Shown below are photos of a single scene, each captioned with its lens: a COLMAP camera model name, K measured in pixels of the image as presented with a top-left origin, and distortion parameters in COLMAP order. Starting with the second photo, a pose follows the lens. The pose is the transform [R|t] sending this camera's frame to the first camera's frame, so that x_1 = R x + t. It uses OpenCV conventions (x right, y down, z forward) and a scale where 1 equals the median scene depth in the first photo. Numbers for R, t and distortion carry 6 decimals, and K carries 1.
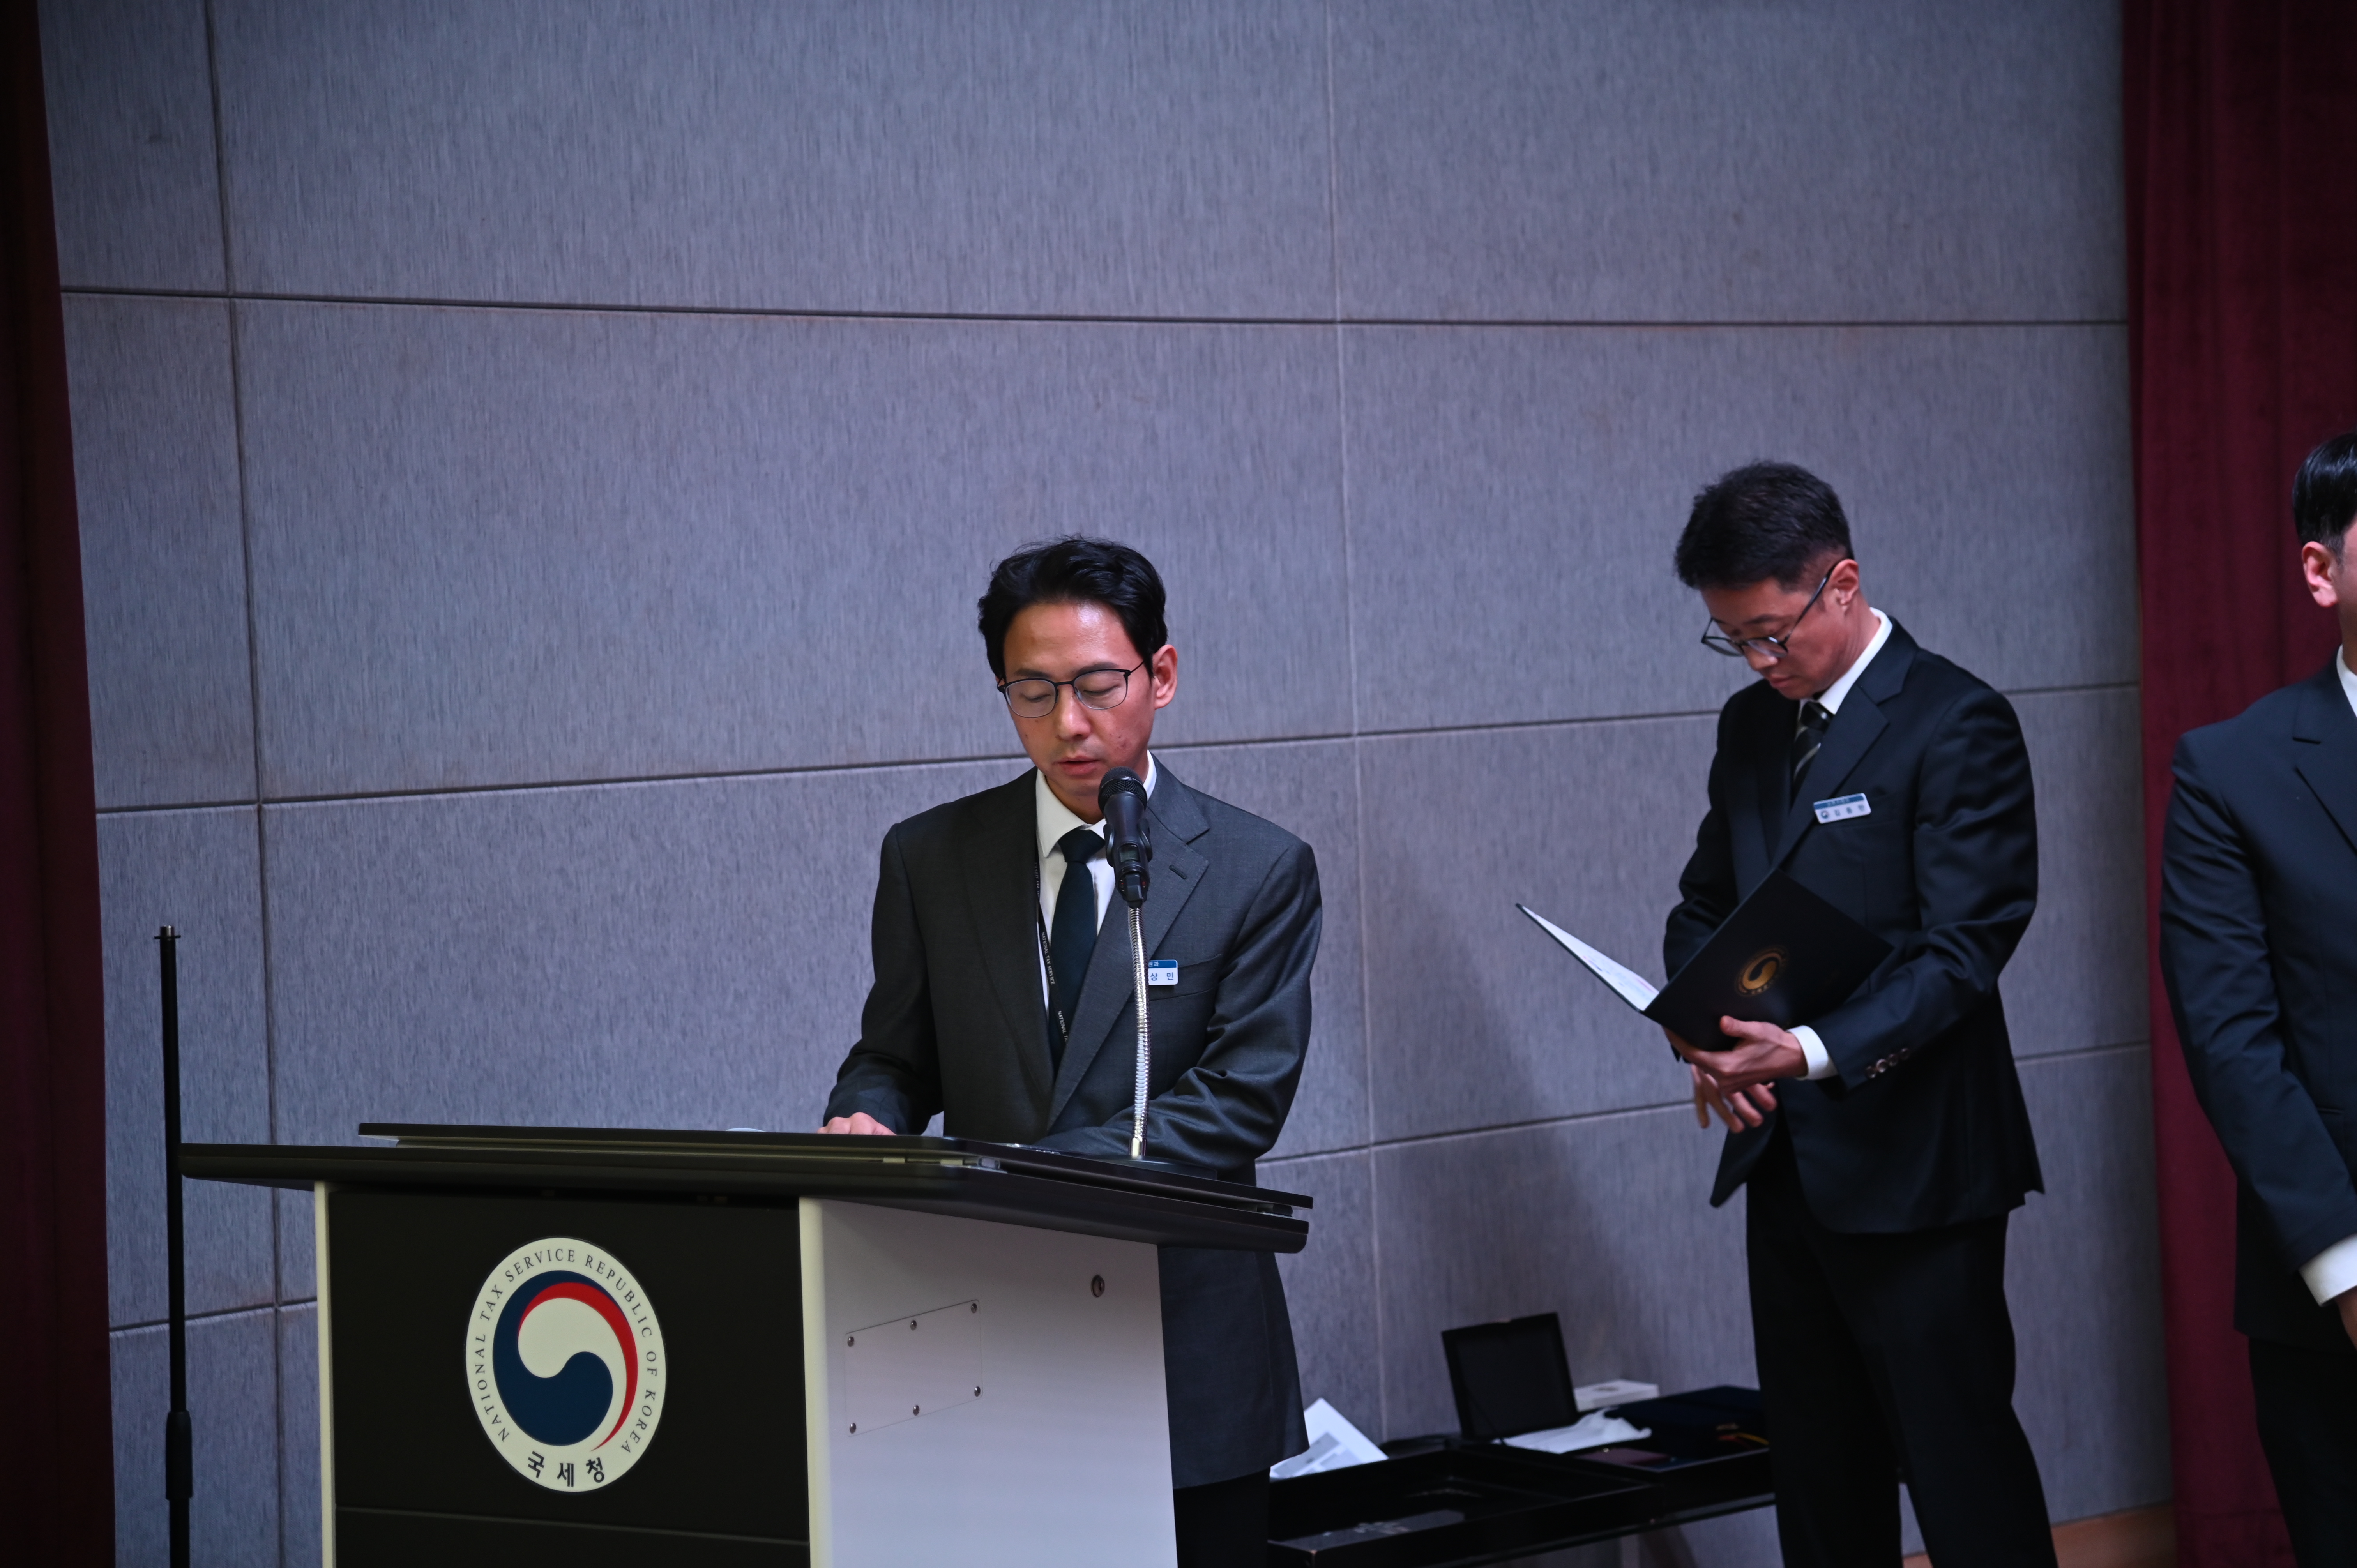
lens RADIAL K [[4878.5, 0, 1184.9], [0, 4878.5, 789.6], [0, 0, 1]] dist [0.556912, 0.000000]
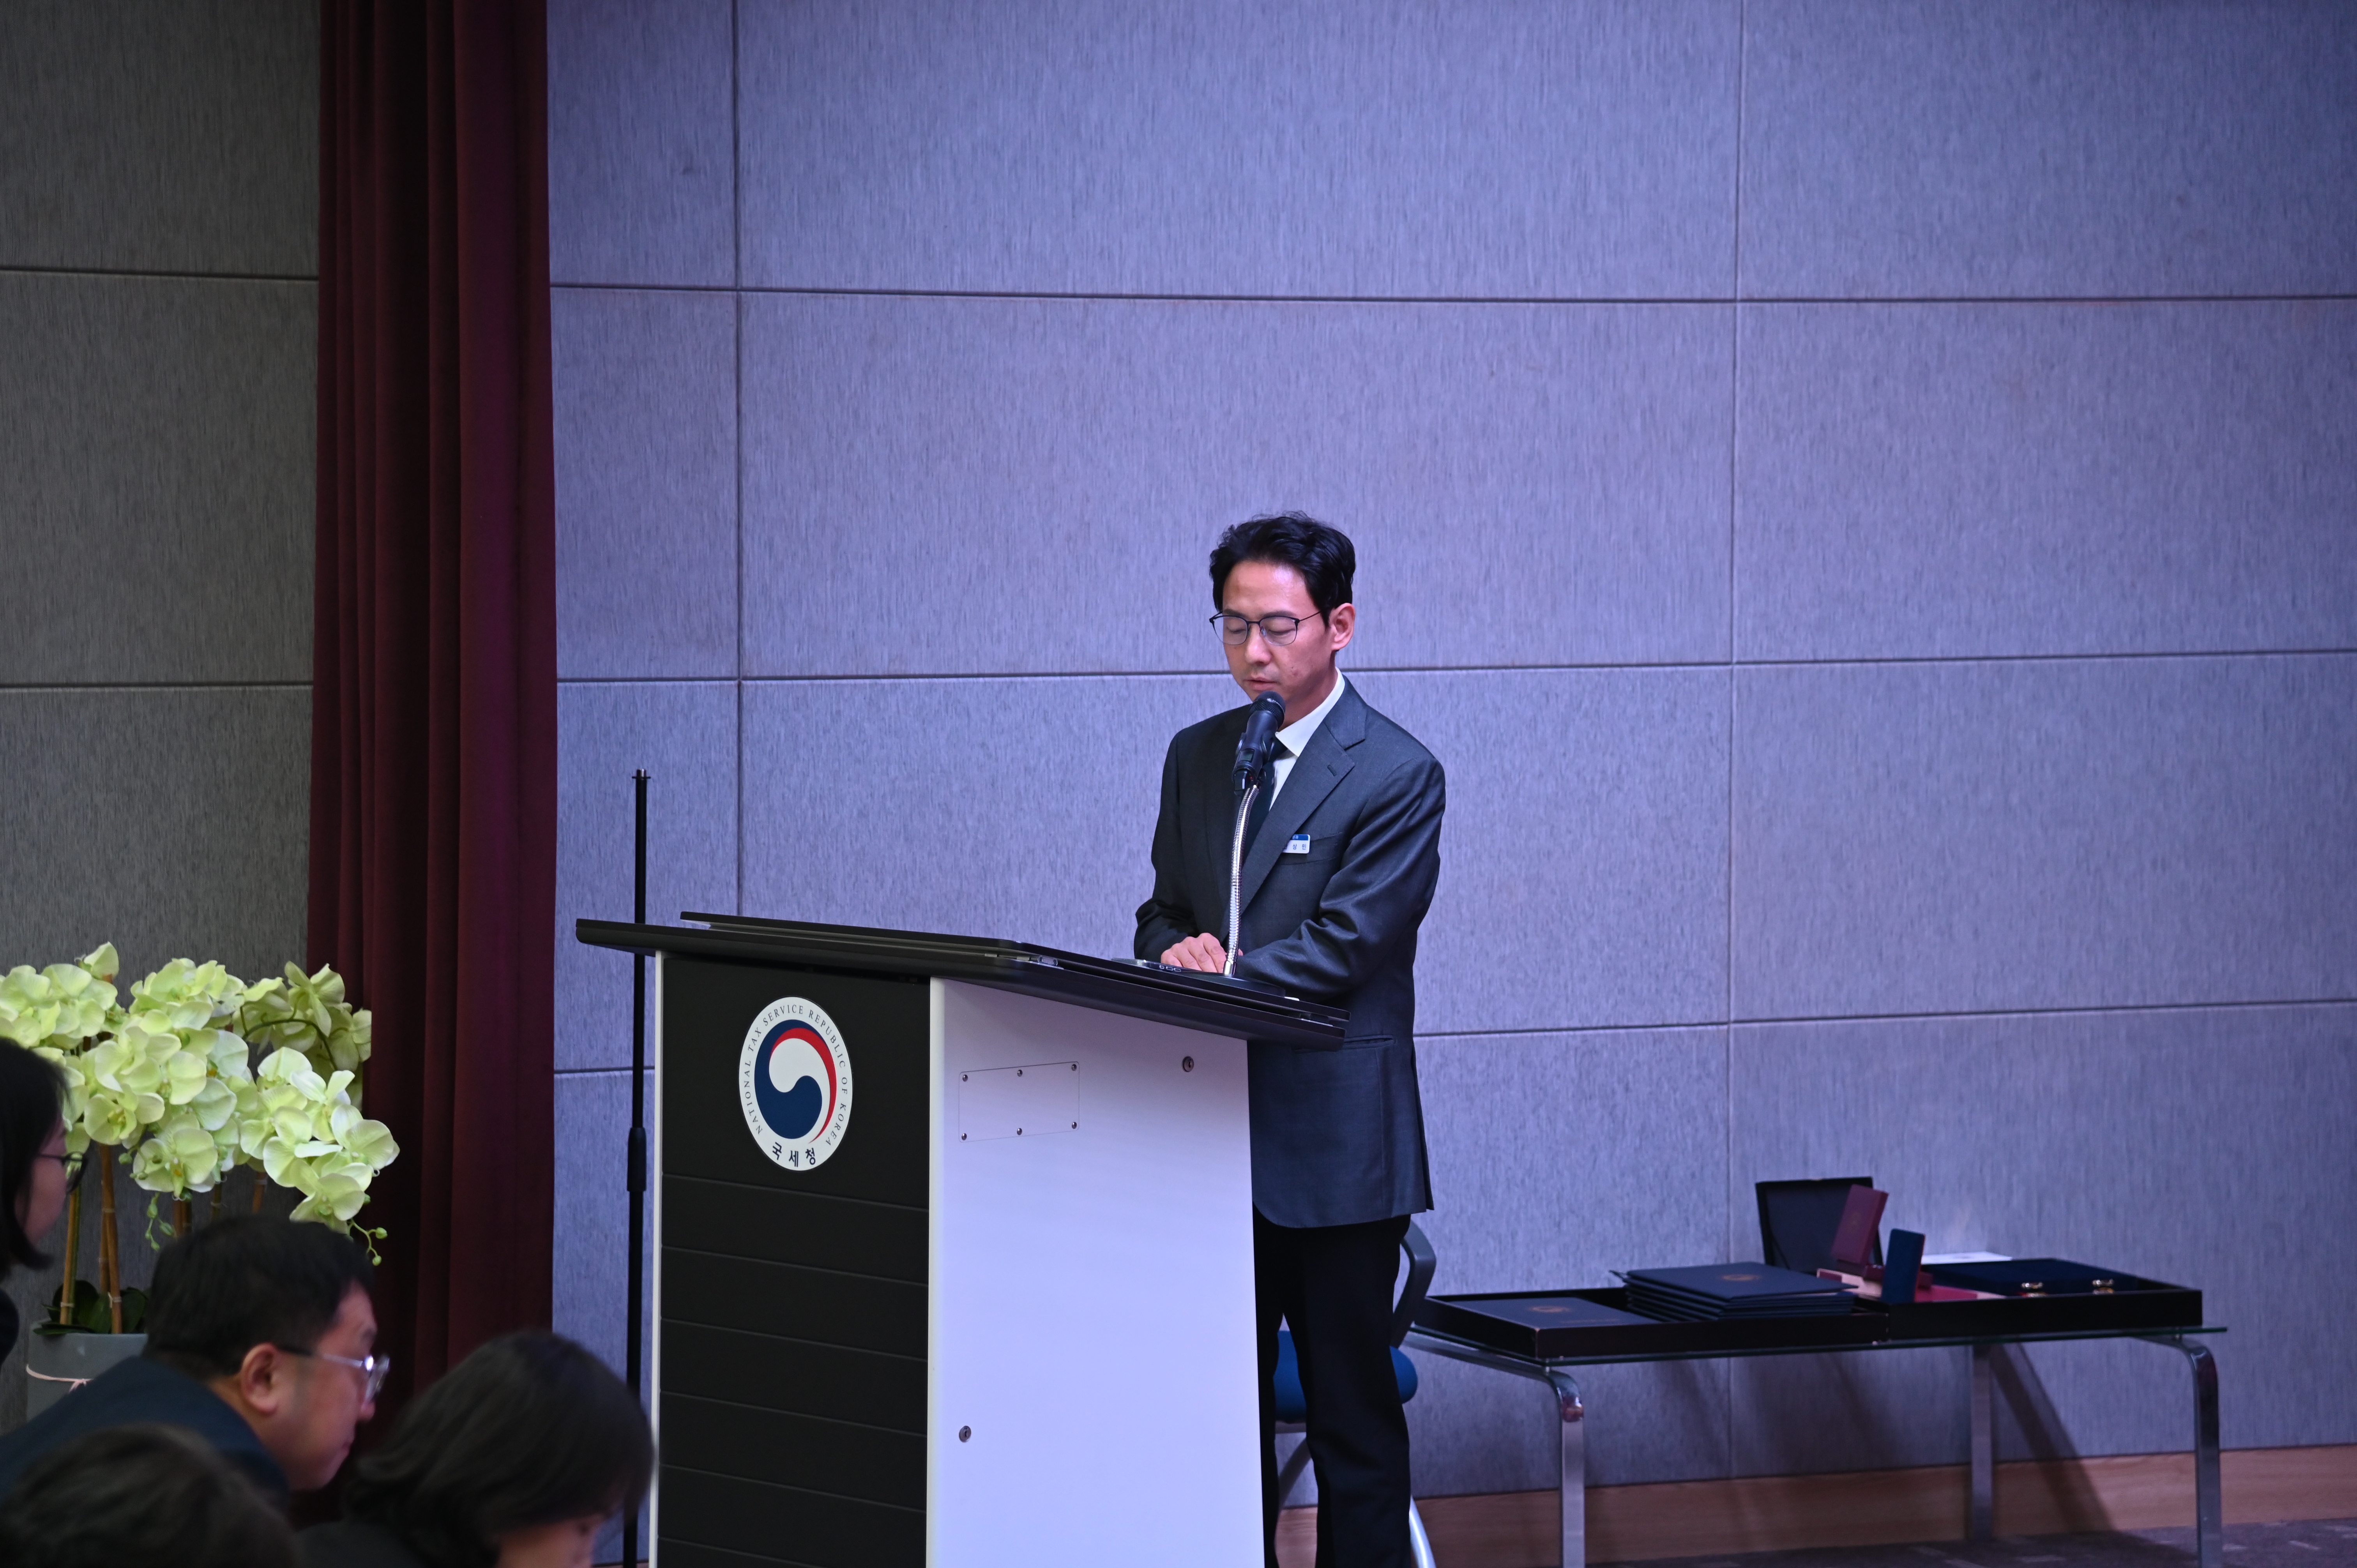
lens RADIAL K [[7195.2, 0, 1176.5], [0, 7195.2, 784.6], [0, 0, 1]] dist [1.094335, 0.000000]
pose [[0.966968, 0.055325, -0.248821, 0.360546], [-0.049796, 0.998354, 0.028465, -0.026742], [0.249986, -0.015134, 0.968131, -0.729692]]
